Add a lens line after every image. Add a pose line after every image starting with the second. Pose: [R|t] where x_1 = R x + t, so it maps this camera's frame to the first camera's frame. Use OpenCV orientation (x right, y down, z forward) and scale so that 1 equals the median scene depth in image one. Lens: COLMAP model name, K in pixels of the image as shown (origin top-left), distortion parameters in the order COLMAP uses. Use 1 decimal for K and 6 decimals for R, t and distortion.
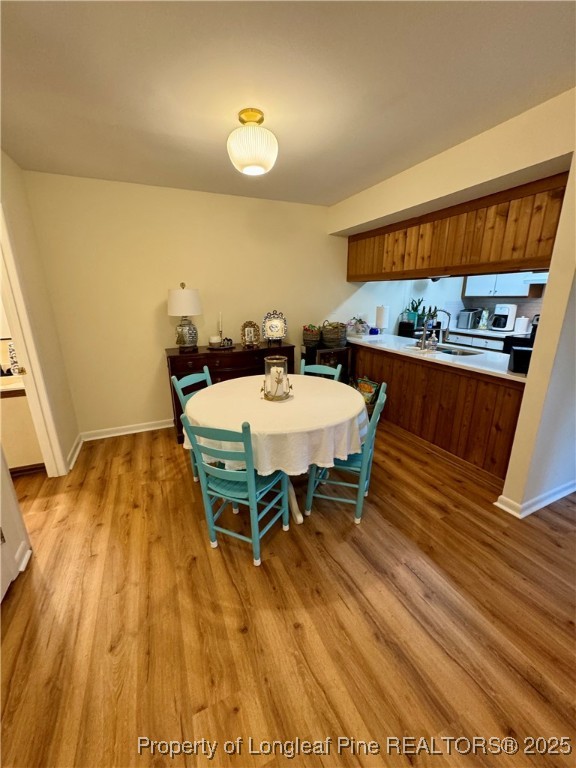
lens RADIAL K [[304.6, 0, 288.0], [0, 304.6, 384.0], [0, 0, 1]] dist [-0.006911, -0.000087]
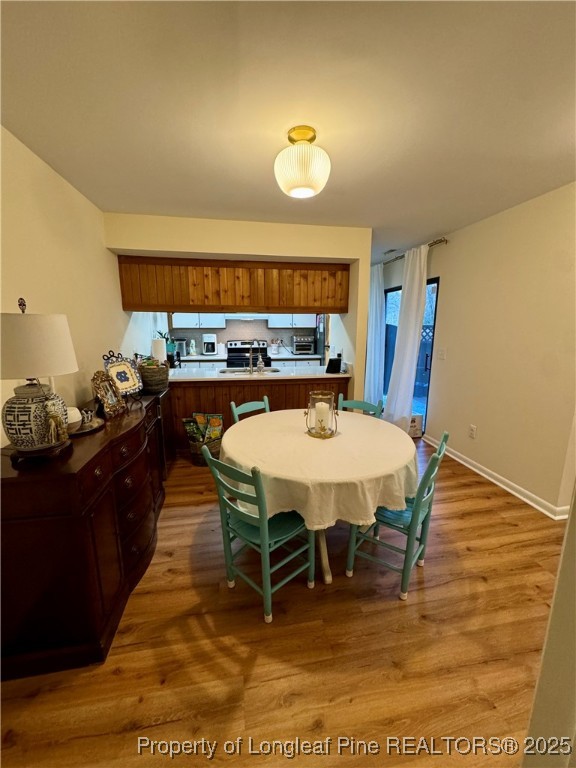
lens RADIAL K [[304.6, 0, 288.0], [0, 304.6, 384.0], [0, 0, 1]] dist [-0.006911, -0.000087]
pose [[0.239390, -0.175584, 0.954915, -0.939155], [0.266500, 0.957621, 0.109272, -0.235929], [-0.933633, 0.228326, 0.276038, 0.801743]]
